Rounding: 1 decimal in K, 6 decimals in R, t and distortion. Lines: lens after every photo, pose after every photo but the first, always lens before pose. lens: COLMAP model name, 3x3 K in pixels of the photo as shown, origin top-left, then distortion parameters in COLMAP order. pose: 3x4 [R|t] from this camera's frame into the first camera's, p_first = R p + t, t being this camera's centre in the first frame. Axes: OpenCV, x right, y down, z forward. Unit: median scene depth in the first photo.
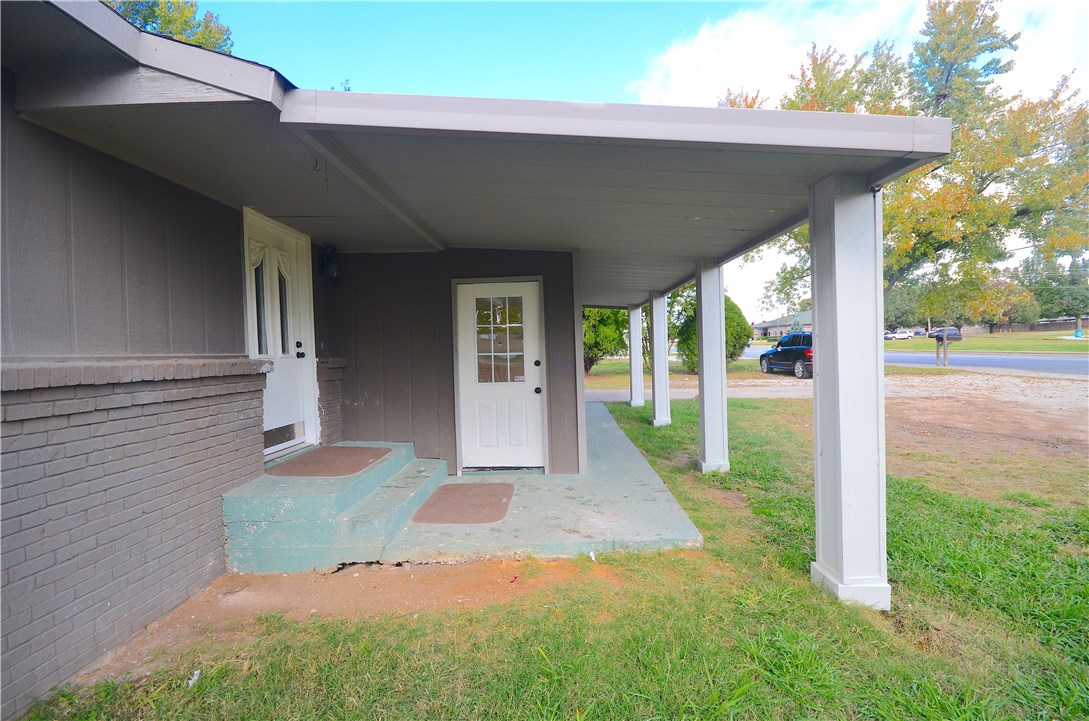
lens RADIAL K [[475.6, 0, 543.0], [0, 475.6, 358.8], [0, 0, 1]] dist [-0.000710, -0.000841]
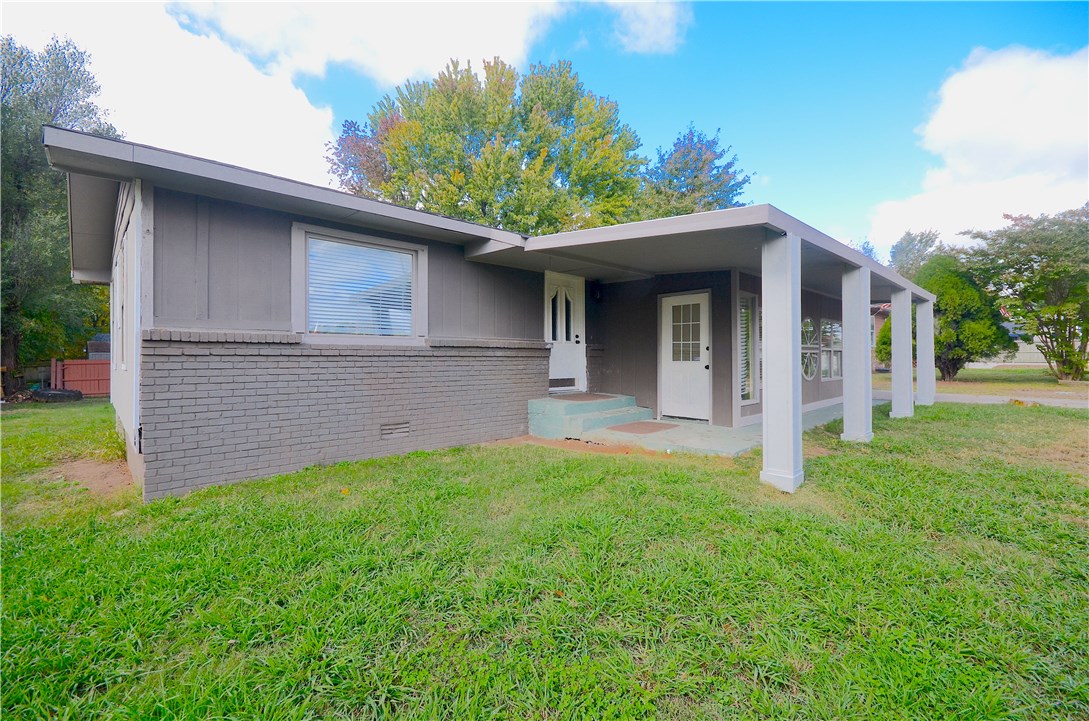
lens RADIAL K [[475.6, 0, 551.1], [0, 475.6, 359.8], [0, 0, 1]] dist [-0.000710, -0.000841]
pose [[0.727824, 0.025839, -0.685277, 0.671523], [-0.027712, 0.999582, 0.008257, 0.047686], [0.685204, 0.012981, 0.728235, -0.410045]]
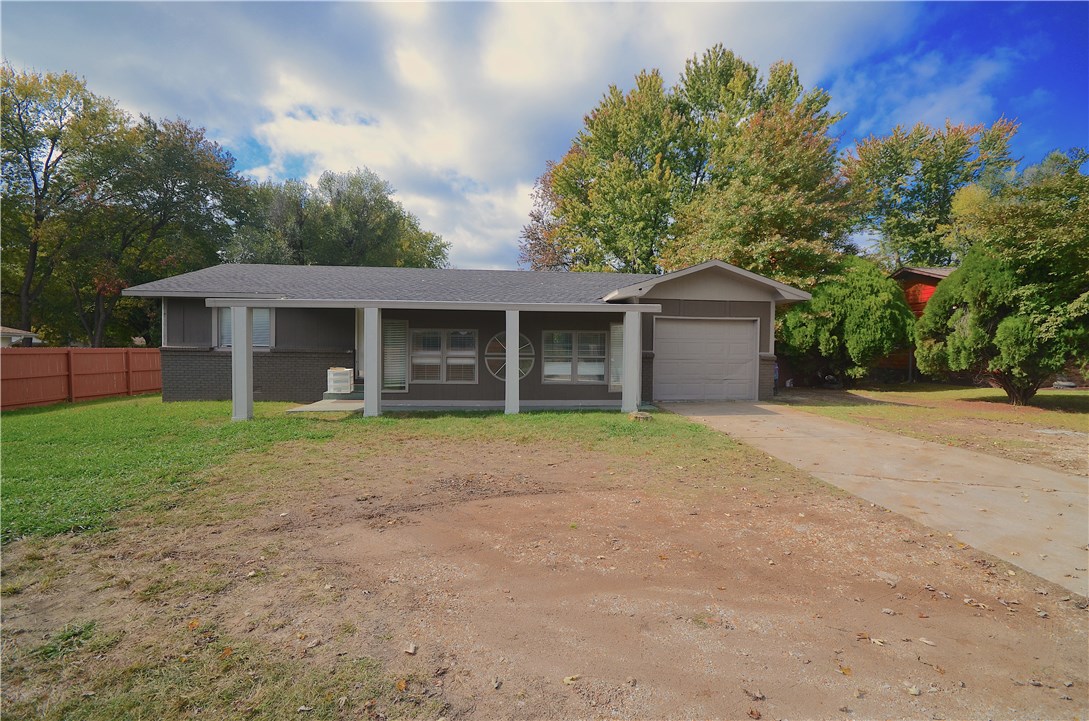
lens RADIAL K [[475.6, 0, 551.2], [0, 475.6, 362.4], [0, 0, 1]] dist [-0.000710, -0.000841]
pose [[0.120083, 0.062019, -0.990825, 2.539511], [-0.033024, 0.997744, 0.058450, -0.128880], [0.992214, 0.025702, 0.121861, 1.632956]]
